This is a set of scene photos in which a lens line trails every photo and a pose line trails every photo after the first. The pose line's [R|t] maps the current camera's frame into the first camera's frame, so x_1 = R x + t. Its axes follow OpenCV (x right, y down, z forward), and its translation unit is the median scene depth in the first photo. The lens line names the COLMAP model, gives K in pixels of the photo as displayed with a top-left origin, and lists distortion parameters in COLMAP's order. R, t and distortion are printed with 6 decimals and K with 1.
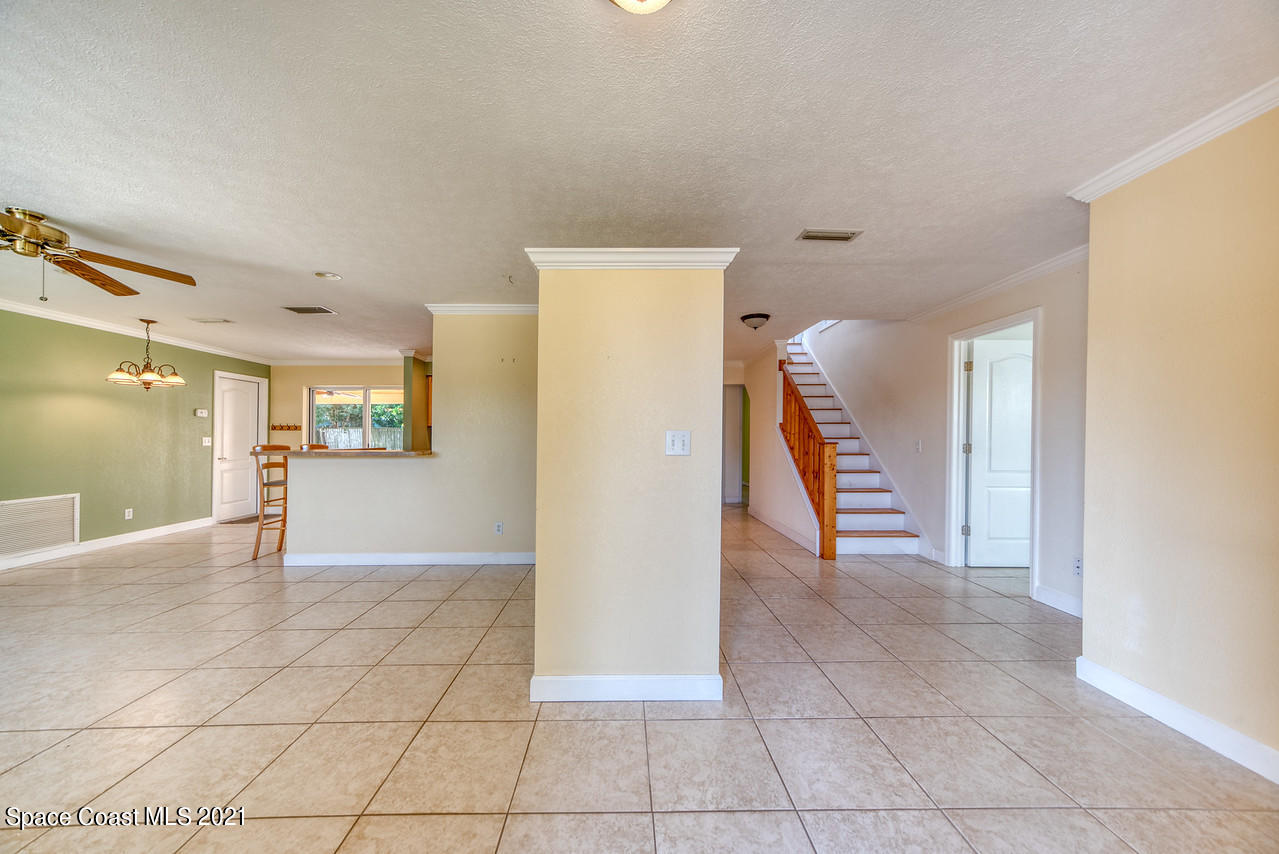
lens RADIAL K [[464.2, 0, 637.6], [0, 464.2, 436.5], [0, 0, 1]] dist [-0.000486, 0.002880]
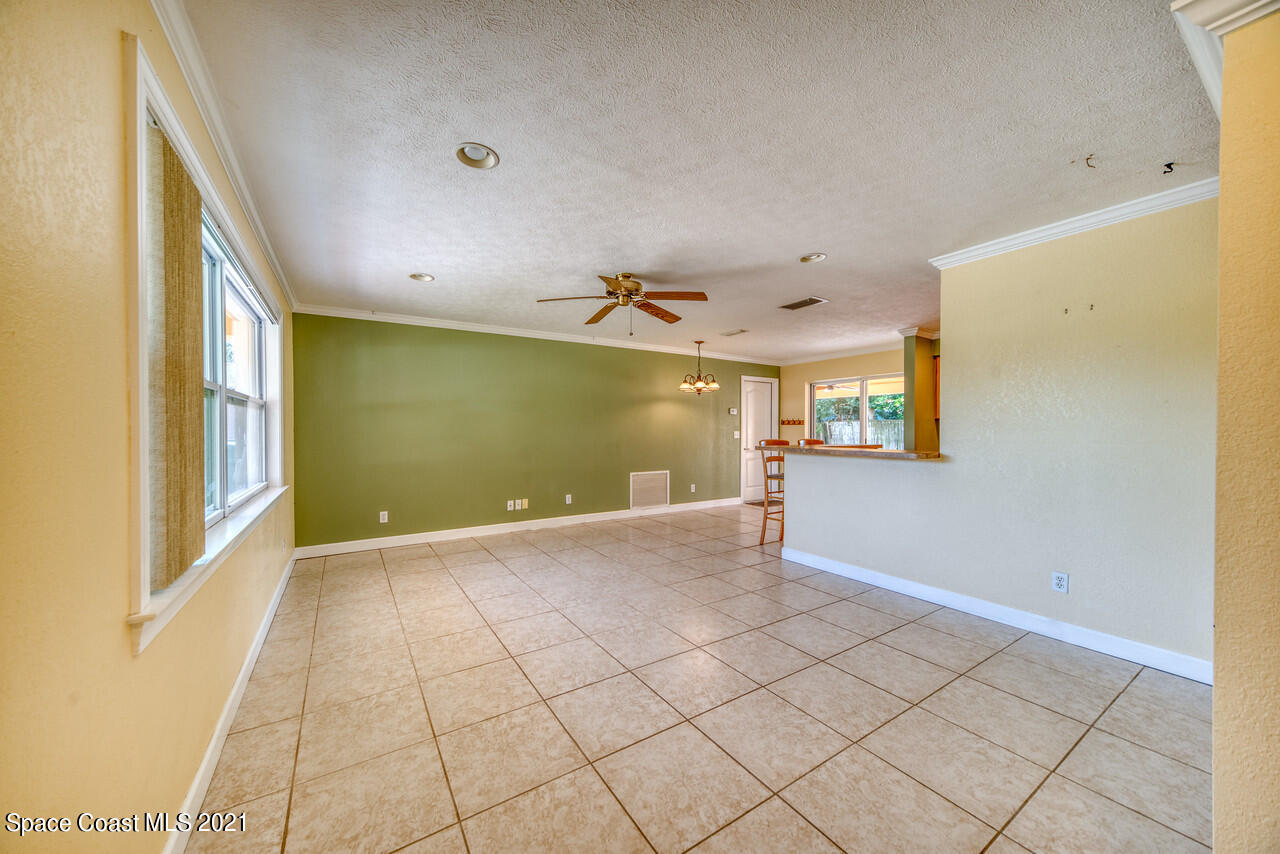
lens RADIAL K [[454.9, 0, 630.0], [0, 454.9, 423.9], [0, 0, 1]] dist [-0.000609, 0.002771]
pose [[0.520528, -0.007408, -0.853812, -0.071578], [0.000868, 0.999966, -0.008146, -0.009782], [0.853844, 0.003499, 0.520517, 0.179069]]
